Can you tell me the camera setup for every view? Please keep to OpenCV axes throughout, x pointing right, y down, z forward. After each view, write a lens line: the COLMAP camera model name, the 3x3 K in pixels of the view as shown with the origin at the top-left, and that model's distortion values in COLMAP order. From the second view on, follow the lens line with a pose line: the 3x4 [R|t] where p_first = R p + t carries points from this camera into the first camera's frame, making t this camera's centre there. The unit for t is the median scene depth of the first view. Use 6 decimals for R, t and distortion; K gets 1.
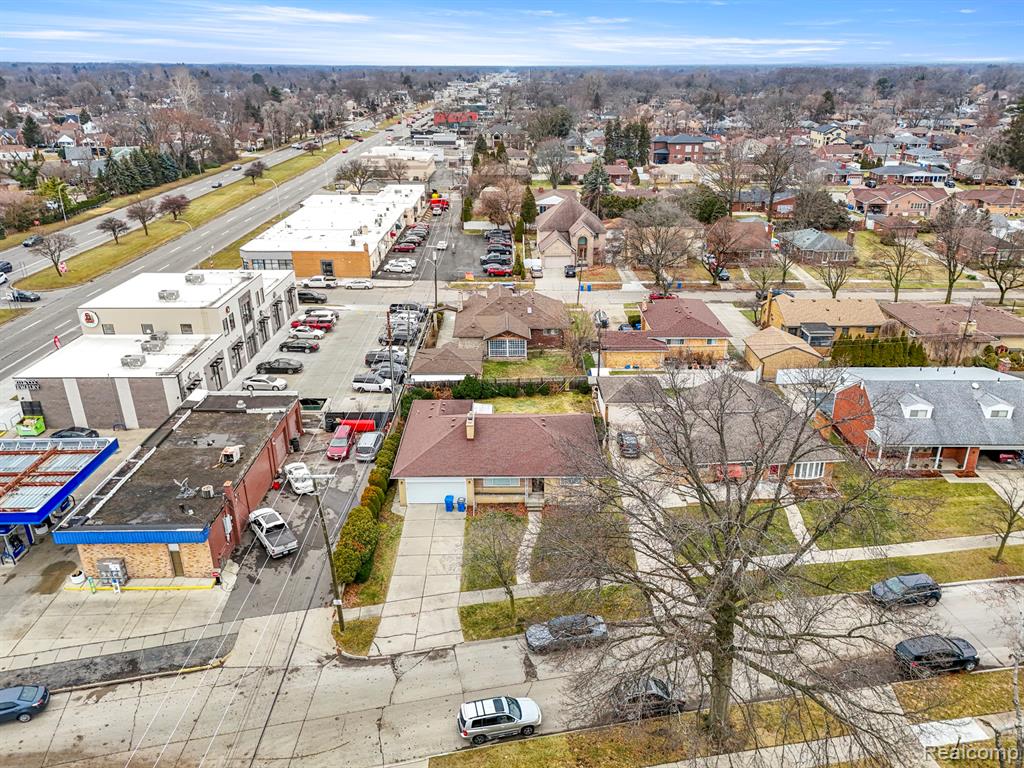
lens RADIAL K [[765.6, 0, 511.5], [0, 765.6, 411.8], [0, 0, 1]] dist [0.095307, -0.096965]
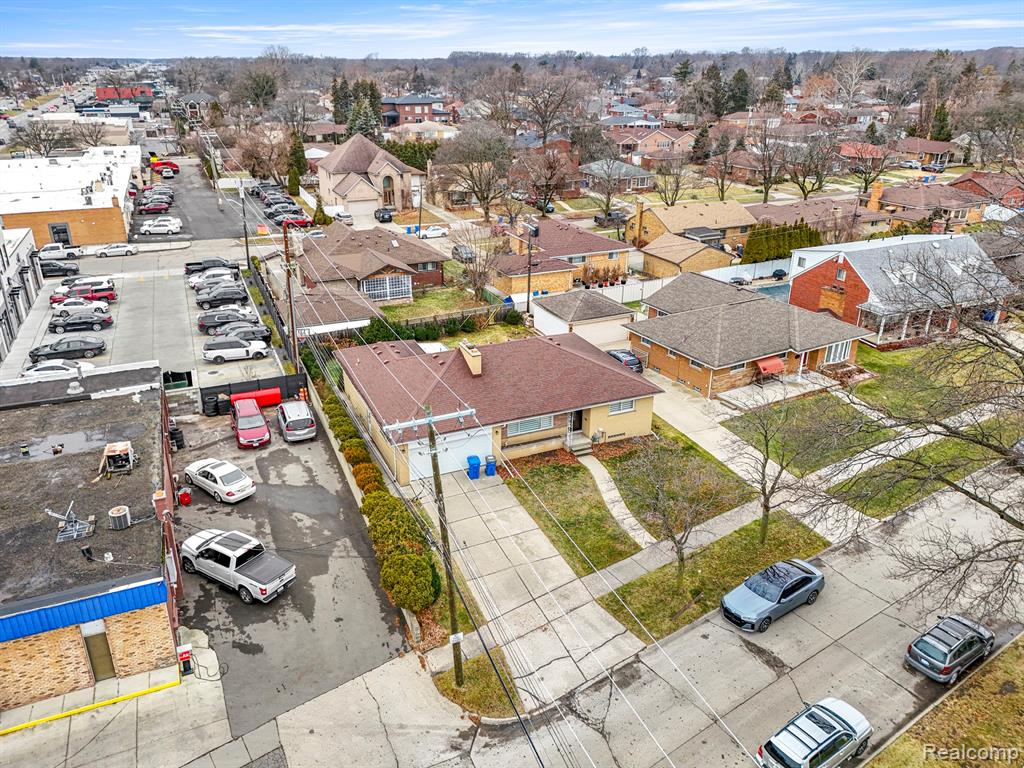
lens RADIAL K [[762.6, 0, 506.4], [0, 762.6, 396.0], [0, 0, 1]] dist [0.092146, -0.096862]
pose [[0.918335, -0.162092, 0.361092, -0.214569], [0.167584, 0.985723, 0.016283, 0.036454], [-0.358576, 0.045559, 0.932388, 0.252231]]
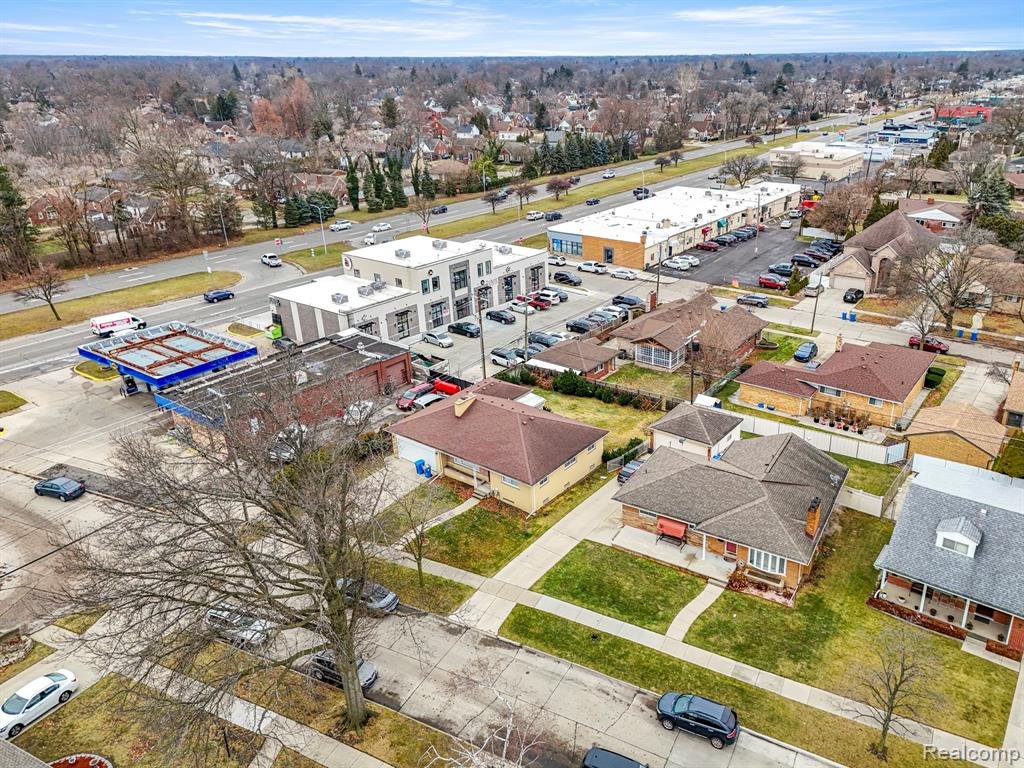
lens RADIAL K [[754.3, 0, 514.2], [0, 754.3, 419.3], [0, 0, 1]] dist [0.096464, -0.101355]
pose [[0.786916, 0.261347, -0.558982, 0.453056], [-0.247000, 0.963549, 0.102781, -0.067308], [0.565468, 0.057189, 0.822785, 0.129936]]
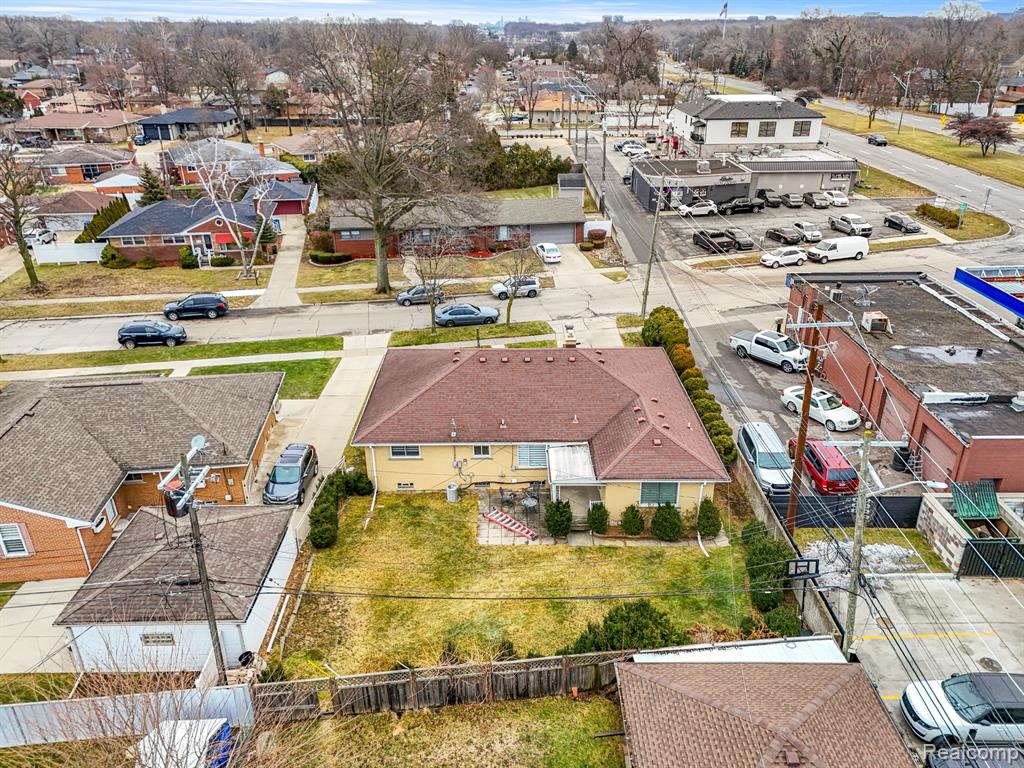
lens RADIAL K [[756.5, 0, 502.1], [0, 756.5, 387.0], [0, 0, 1]] dist [0.089820, -0.087516]
pose [[-0.999968, -0.003030, 0.007422, 0.001873], [0.003661, 0.651101, 0.758983, -0.346537], [-0.007132, 0.758985, -0.651069, 1.113986]]
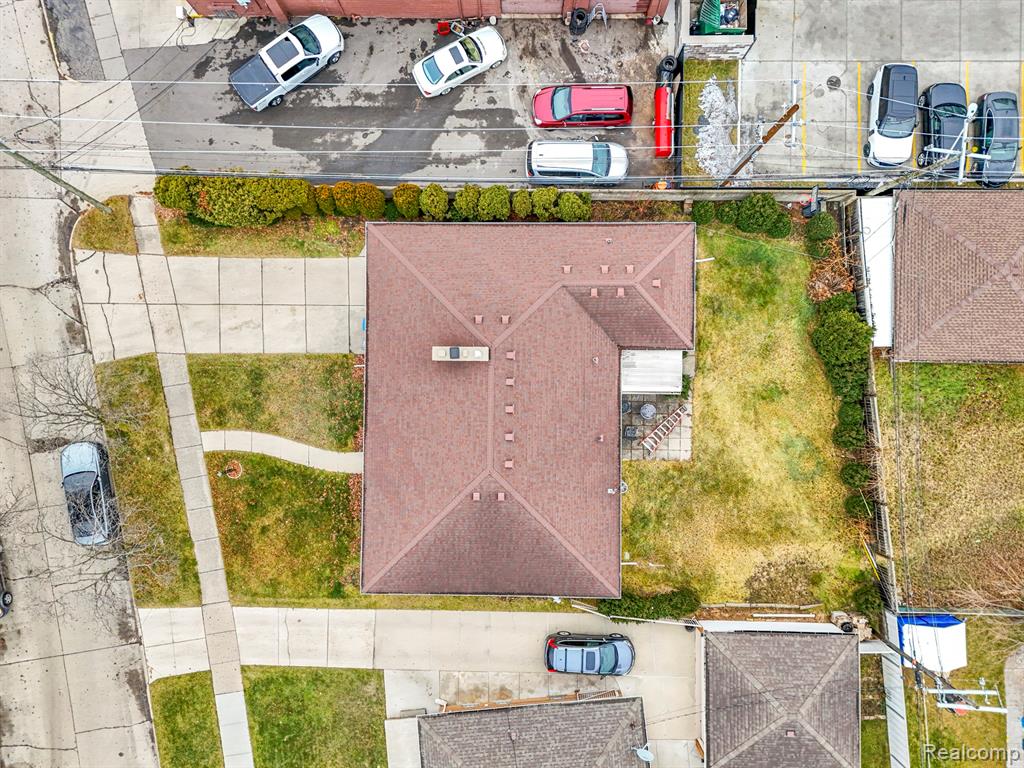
lens RADIAL K [[762.6, 0, 506.4], [0, 762.6, 396.0], [0, 0, 1]] dist [0.092146, -0.096862]
pose [[-0.009463, 0.999812, -0.016945, -0.010873], [-0.390843, 0.011899, 0.920380, -0.359029], [0.920409, 0.015333, 0.390657, 0.630808]]
